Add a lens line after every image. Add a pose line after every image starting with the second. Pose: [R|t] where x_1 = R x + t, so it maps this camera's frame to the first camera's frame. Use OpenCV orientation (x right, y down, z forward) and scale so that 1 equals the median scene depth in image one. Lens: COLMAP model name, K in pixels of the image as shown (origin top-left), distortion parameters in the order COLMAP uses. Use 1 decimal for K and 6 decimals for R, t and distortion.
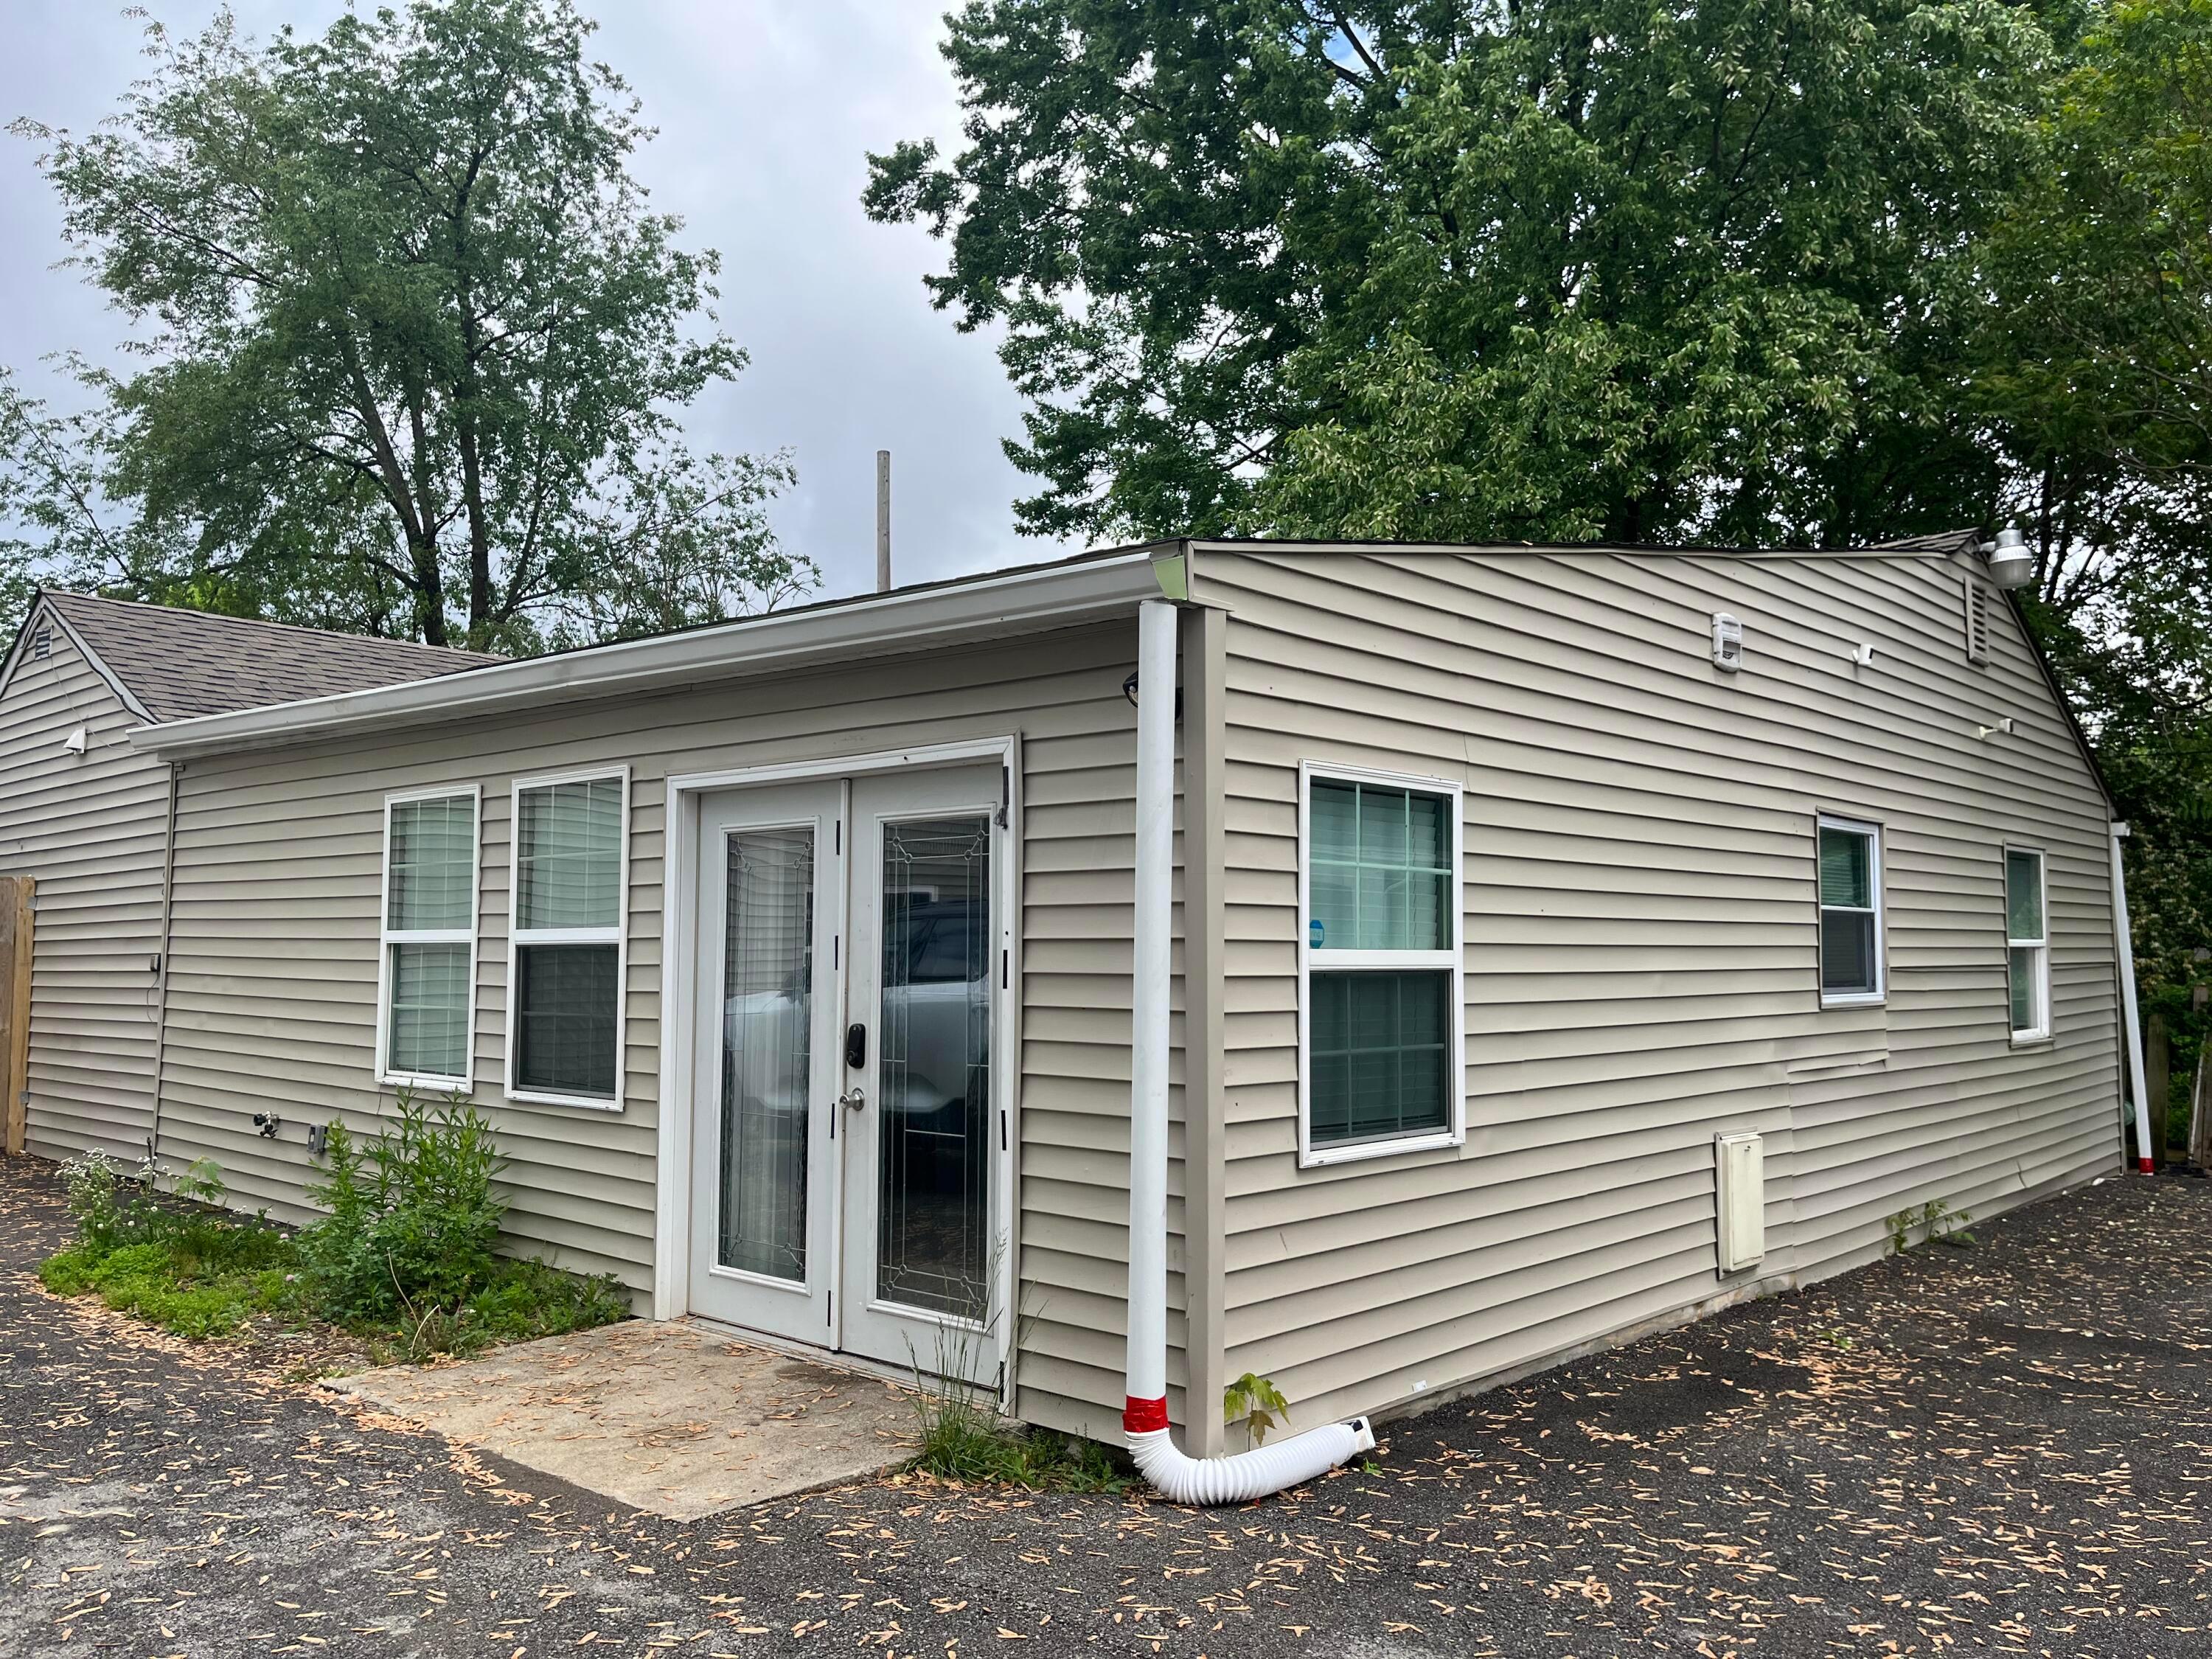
lens RADIAL K [[1683.2, 0, 1111.2], [0, 1683.2, 822.4], [0, 0, 1]] dist [0.081639, -0.128051]
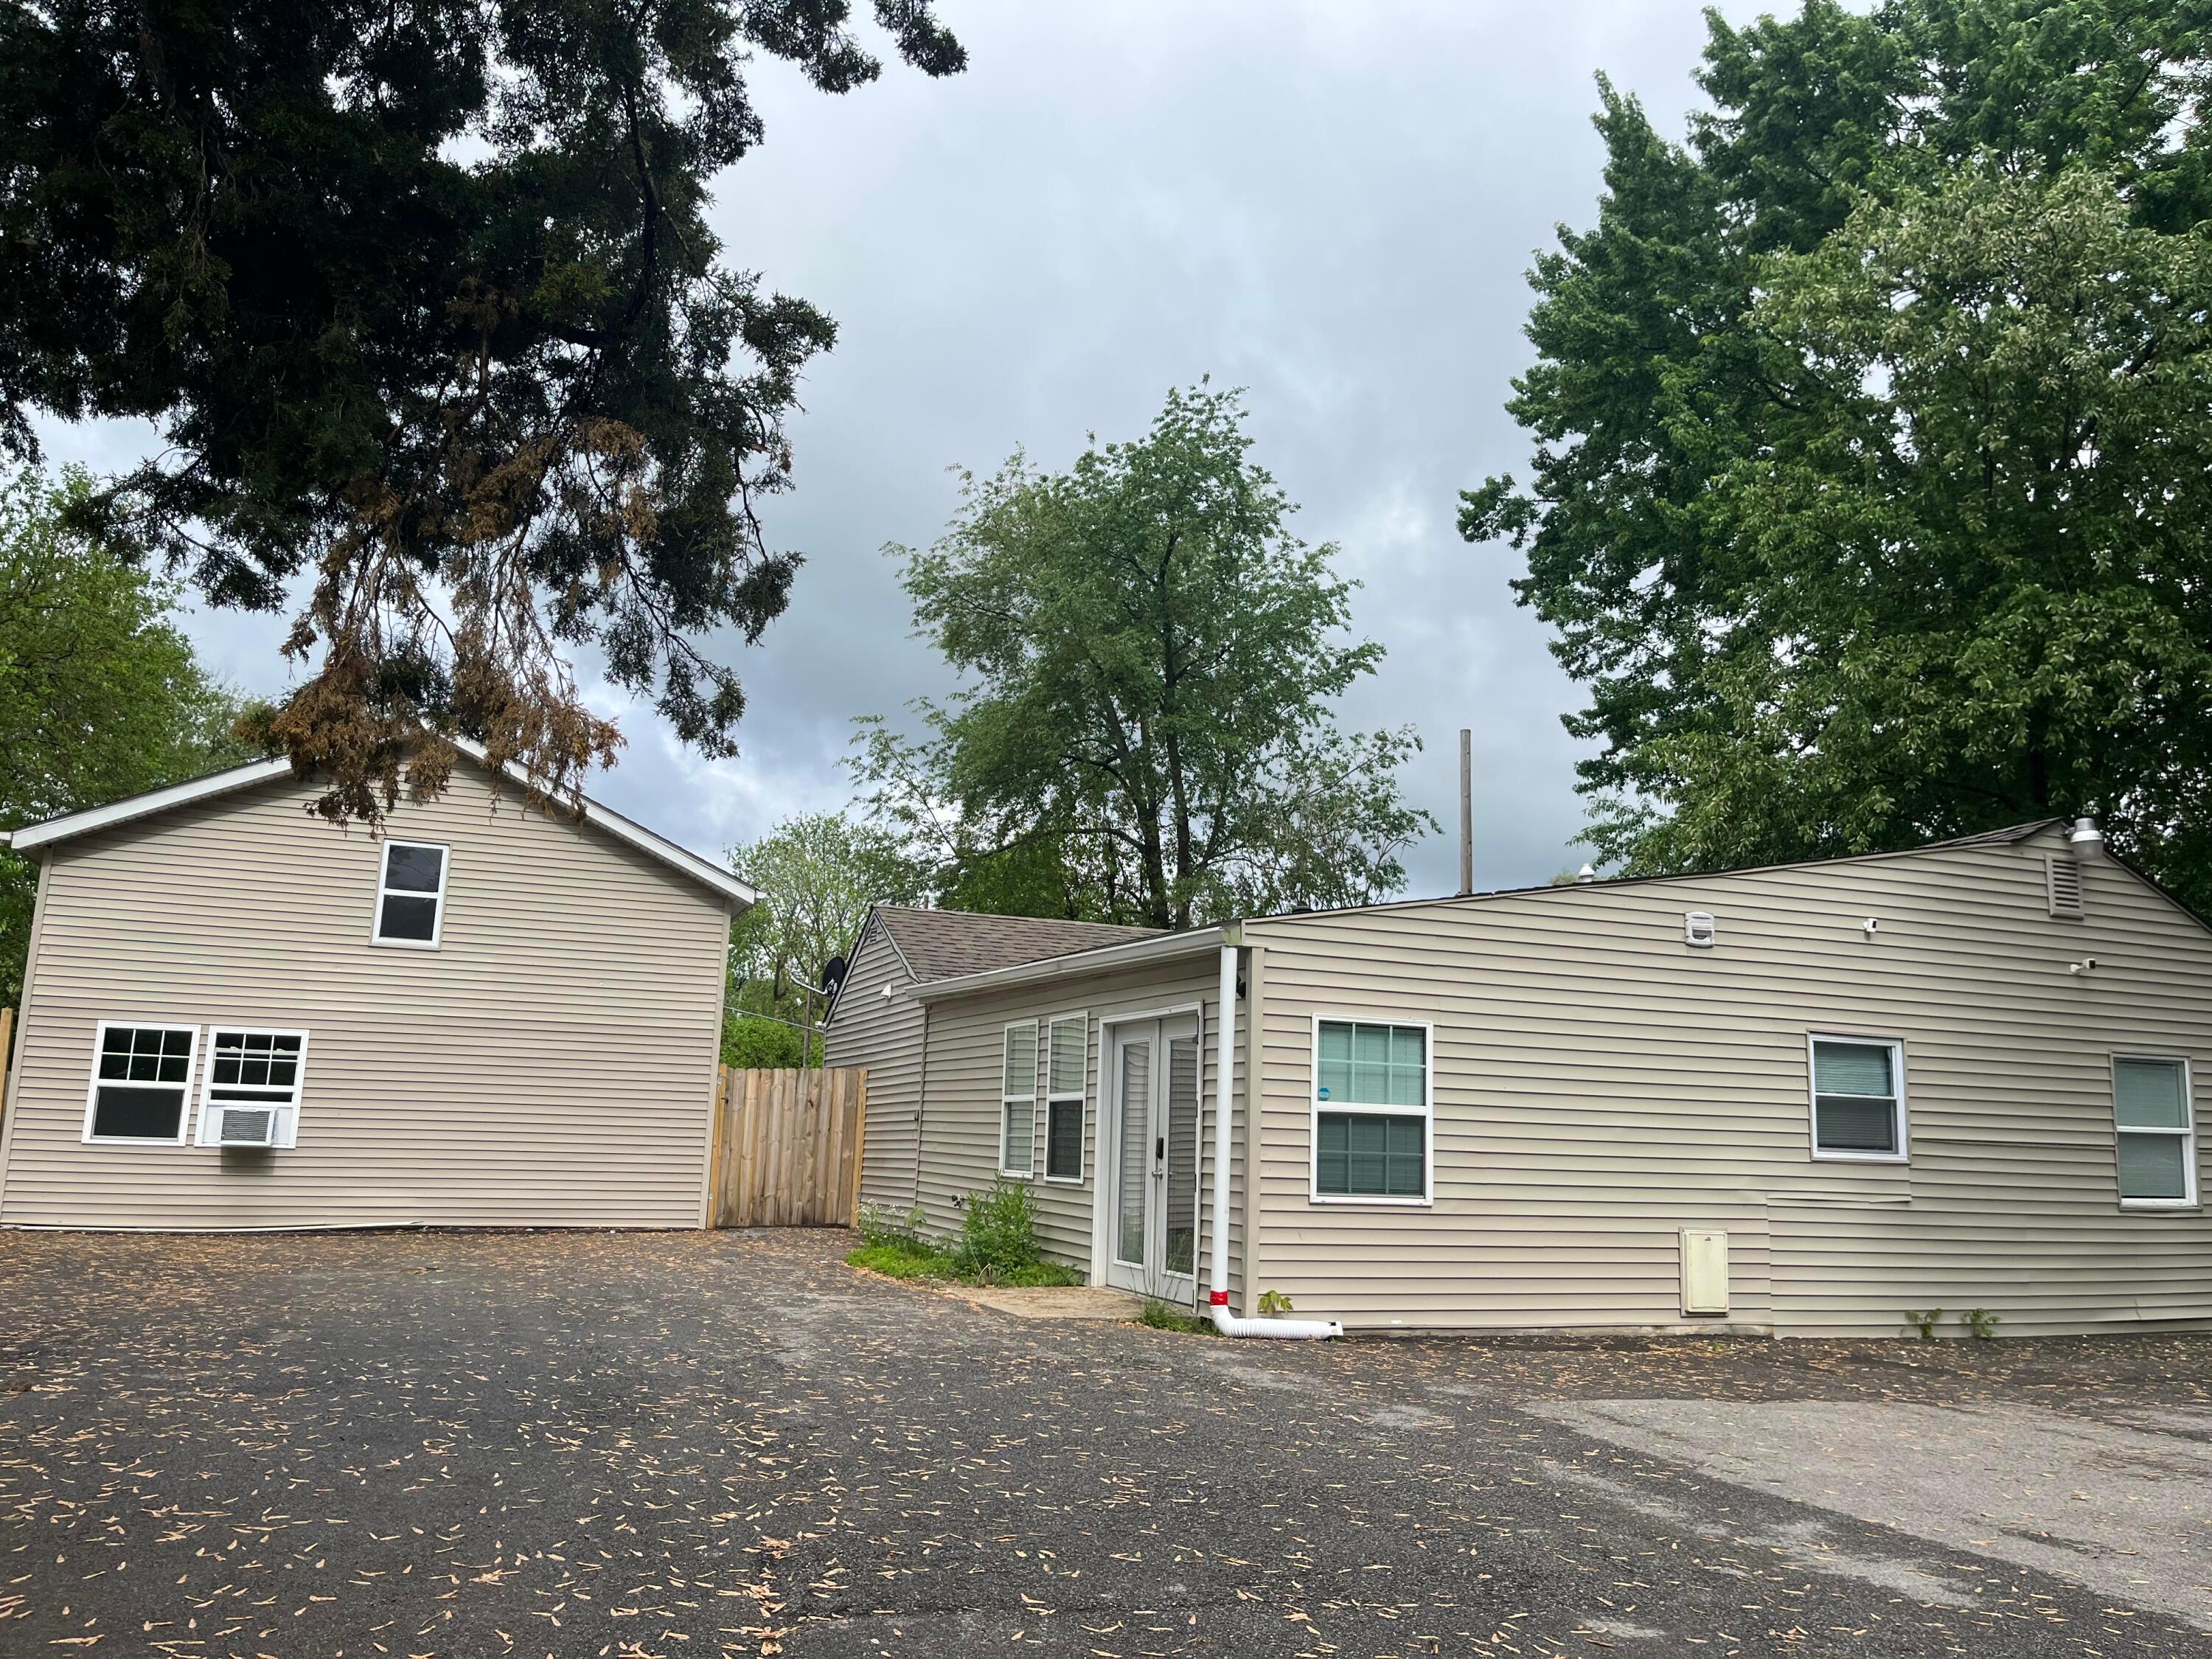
lens RADIAL K [[1683.2, 0, 1111.2], [0, 1683.2, 822.4], [0, 0, 1]] dist [0.081639, -0.128051]
pose [[0.899061, -0.057703, -0.434003, 0.160175], [0.005679, 0.992730, -0.120225, -0.003931], [0.437786, 0.105625, 0.892853, -0.207482]]
